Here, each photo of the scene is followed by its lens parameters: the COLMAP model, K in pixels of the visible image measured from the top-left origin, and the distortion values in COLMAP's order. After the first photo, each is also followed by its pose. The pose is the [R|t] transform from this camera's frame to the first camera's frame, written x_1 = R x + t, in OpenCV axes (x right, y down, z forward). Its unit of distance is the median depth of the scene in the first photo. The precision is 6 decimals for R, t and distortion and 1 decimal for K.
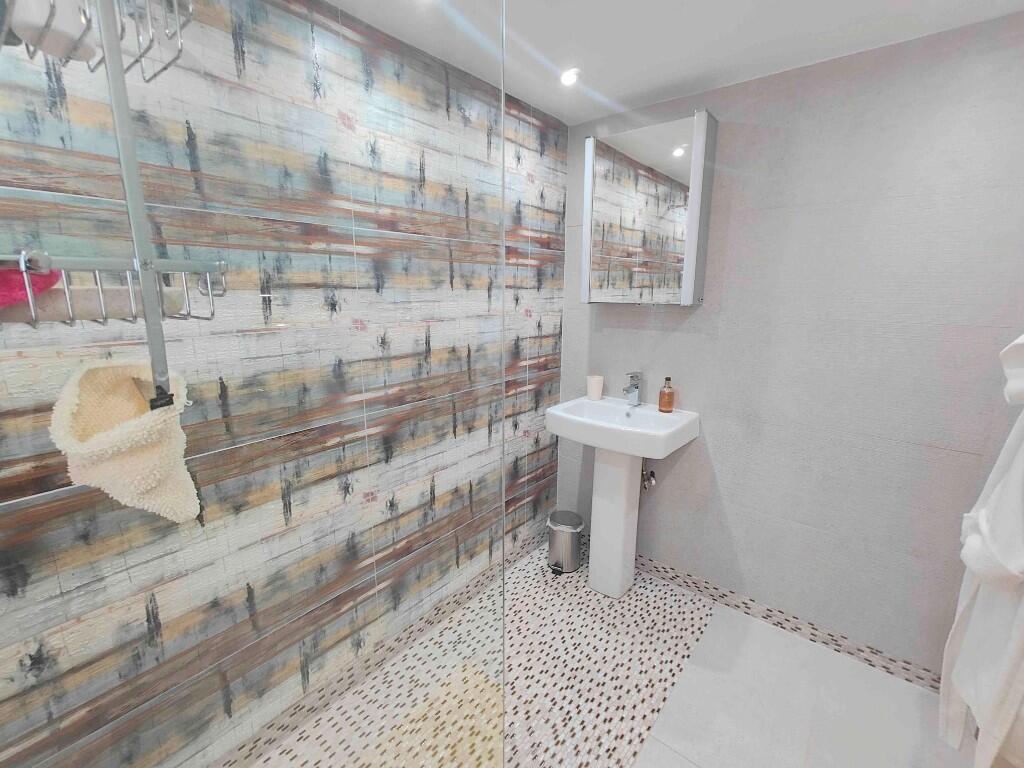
lens RADIAL K [[452.6, 0, 506.0], [0, 452.6, 384.4], [0, 0, 1]] dist [0.000413, 0.000730]
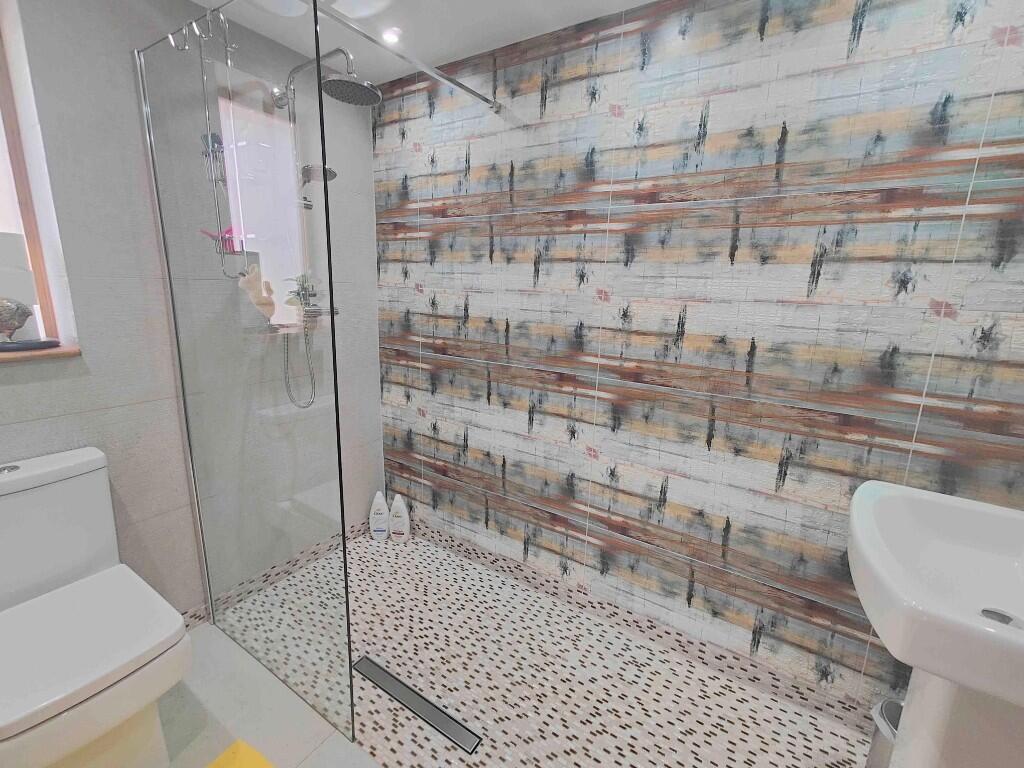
lens RADIAL K [[452.6, 0, 505.0], [0, 452.6, 380.7], [0, 0, 1]] dist [0.000413, 0.000730]
pose [[0.093742, 0.217358, -0.971580, 0.739198], [-0.232644, 0.953643, 0.190898, -0.083303], [0.968034, 0.208138, 0.139963, 0.621016]]
